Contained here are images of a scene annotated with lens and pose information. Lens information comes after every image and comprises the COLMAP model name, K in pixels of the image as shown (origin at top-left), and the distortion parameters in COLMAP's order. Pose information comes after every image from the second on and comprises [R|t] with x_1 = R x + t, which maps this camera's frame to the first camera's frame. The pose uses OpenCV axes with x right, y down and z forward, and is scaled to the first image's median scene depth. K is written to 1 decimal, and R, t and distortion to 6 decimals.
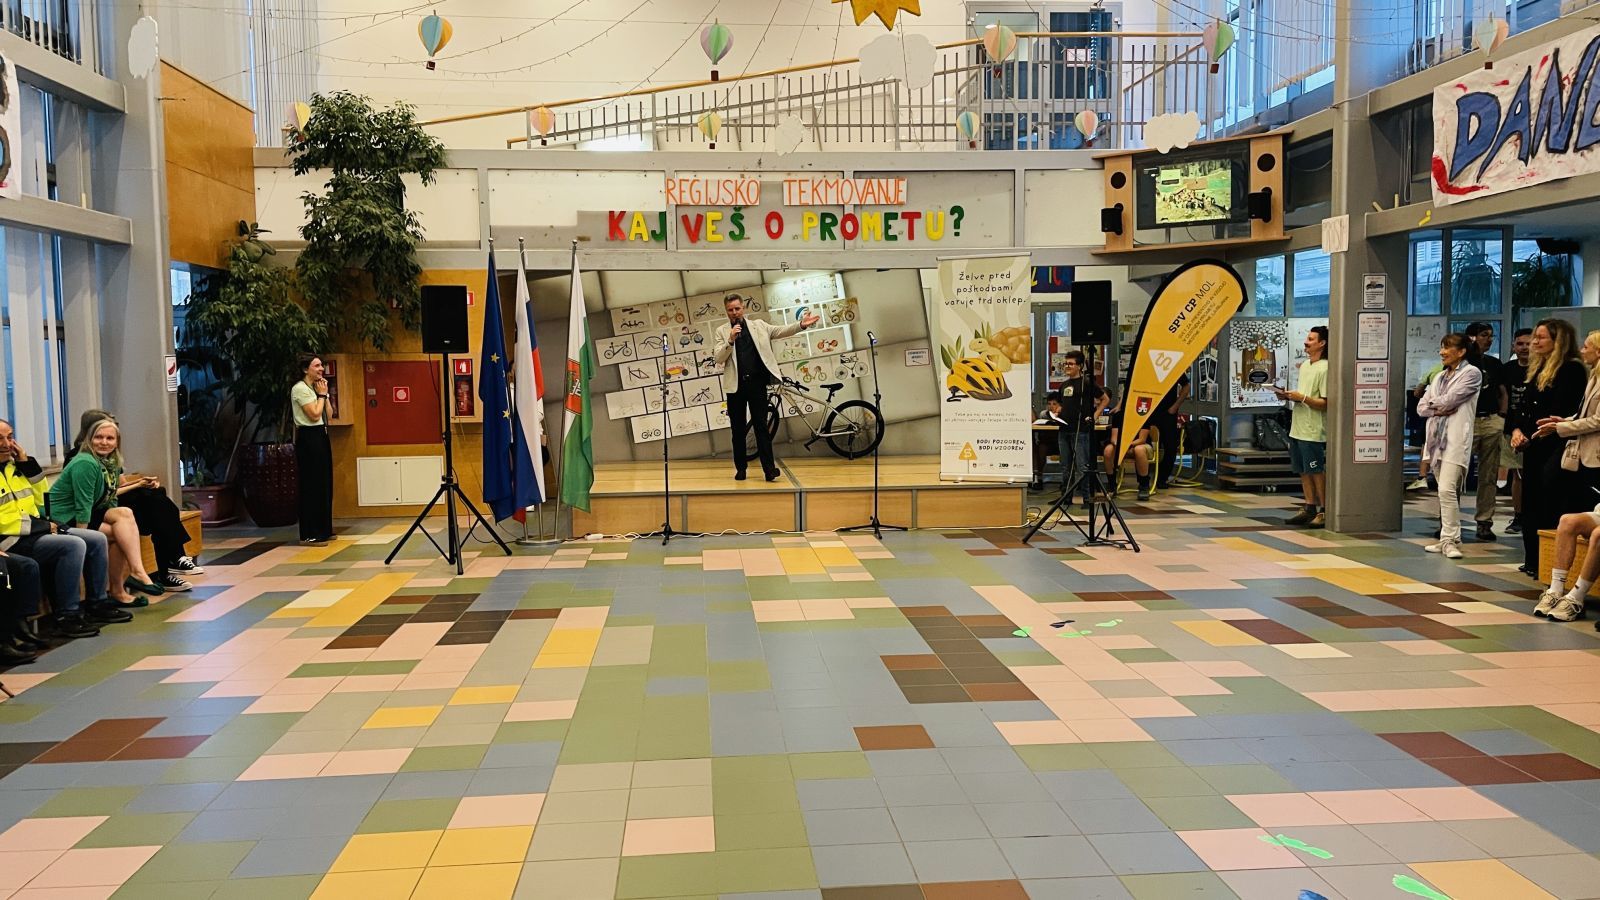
lens RADIAL K [[1152.5, 0, 796.4], [0, 1152.5, 450.3], [0, 0, 1]] dist [0.089639, -0.116577]
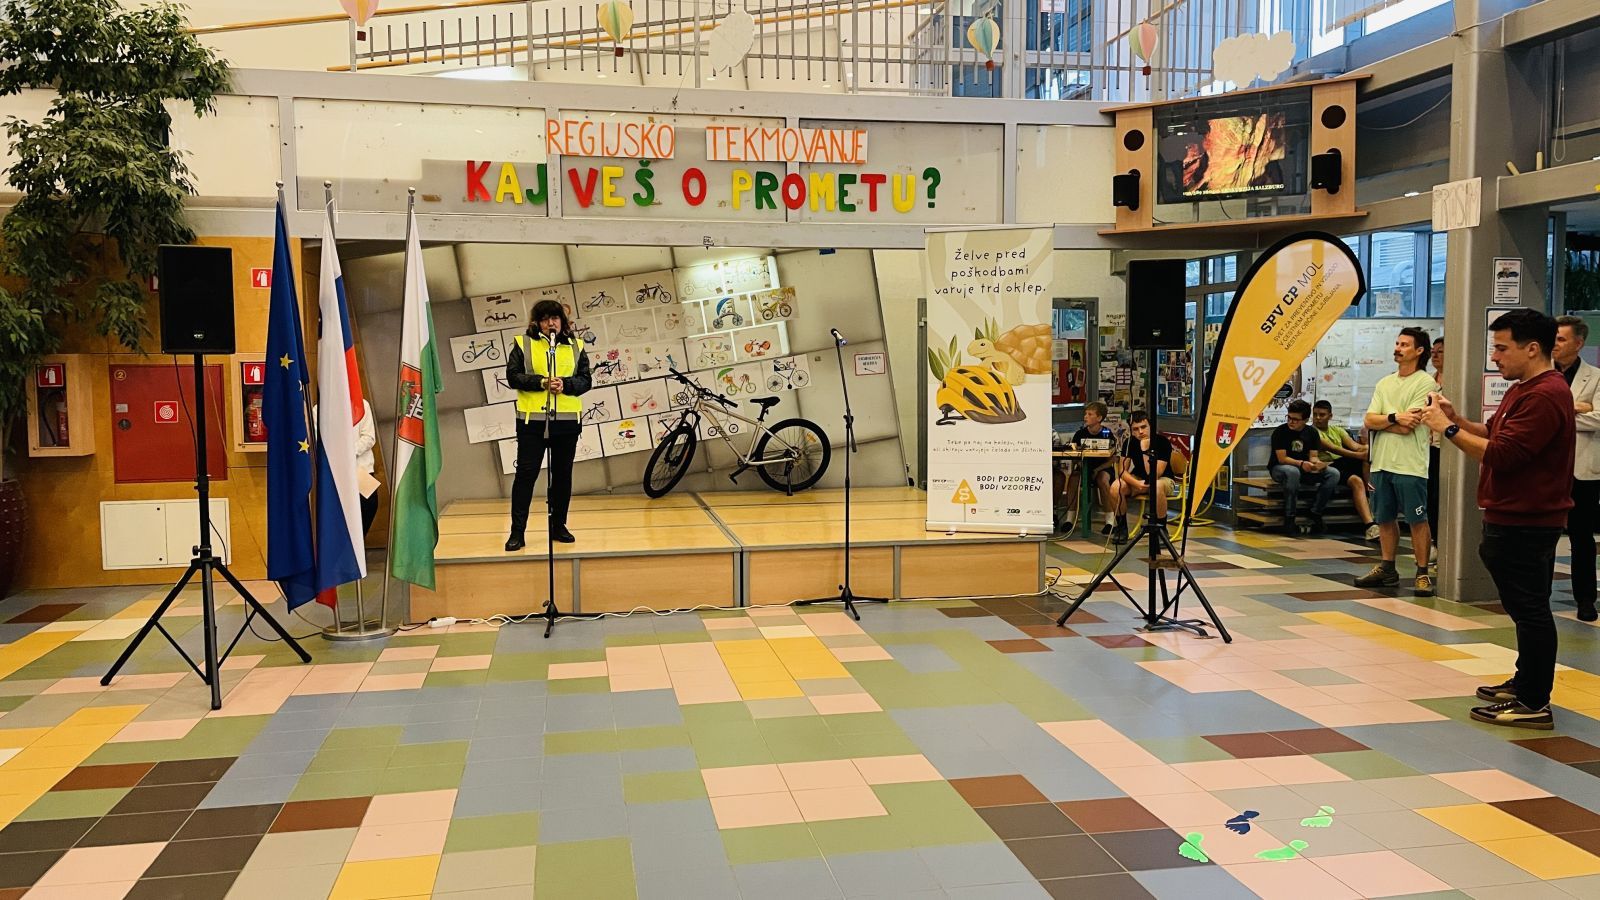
lens RADIAL K [[1152.5, 0, 796.4], [0, 1152.5, 450.3], [0, 0, 1]] dist [0.089639, -0.116577]
pose [[0.994303, -0.001563, 0.106580, -0.035880], [0.001952, 0.999992, -0.003552, -0.022465], [-0.106573, 0.003740, 0.994298, 0.263951]]
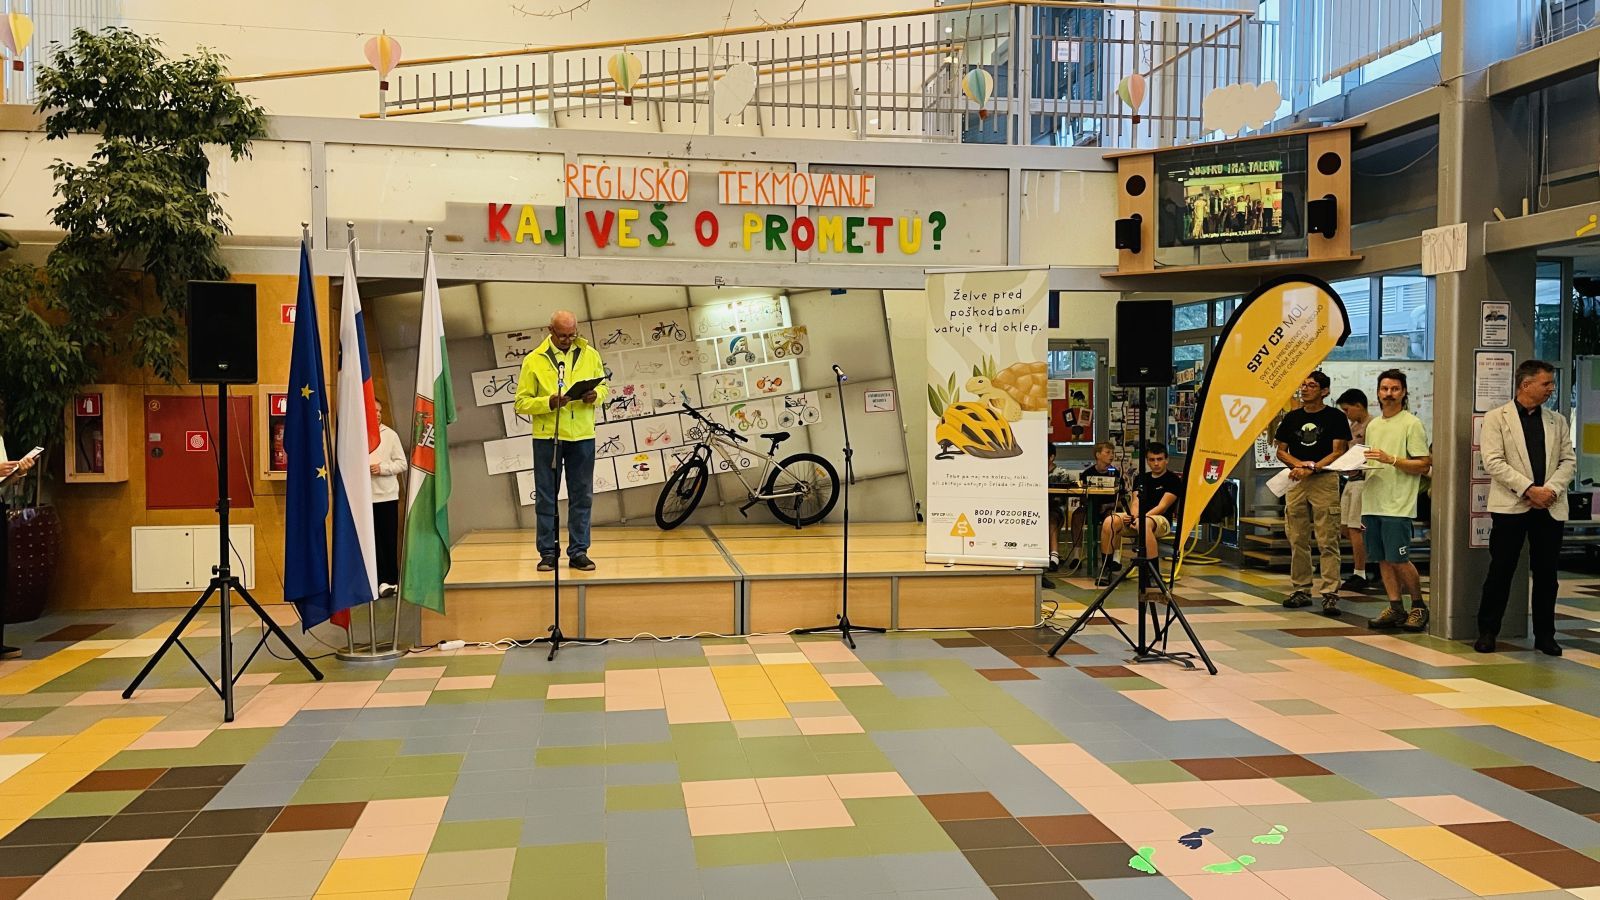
lens RADIAL K [[1153.2, 0, 800.0], [0, 1153.2, 450.0], [0, 0, 1]] dist [0.095273, -0.129191]
pose [[0.996717, 0.011444, 0.080146, -0.018391], [-0.008330, 0.999201, -0.039083, -0.017255], [-0.080529, 0.038287, 0.996017, 0.241106]]
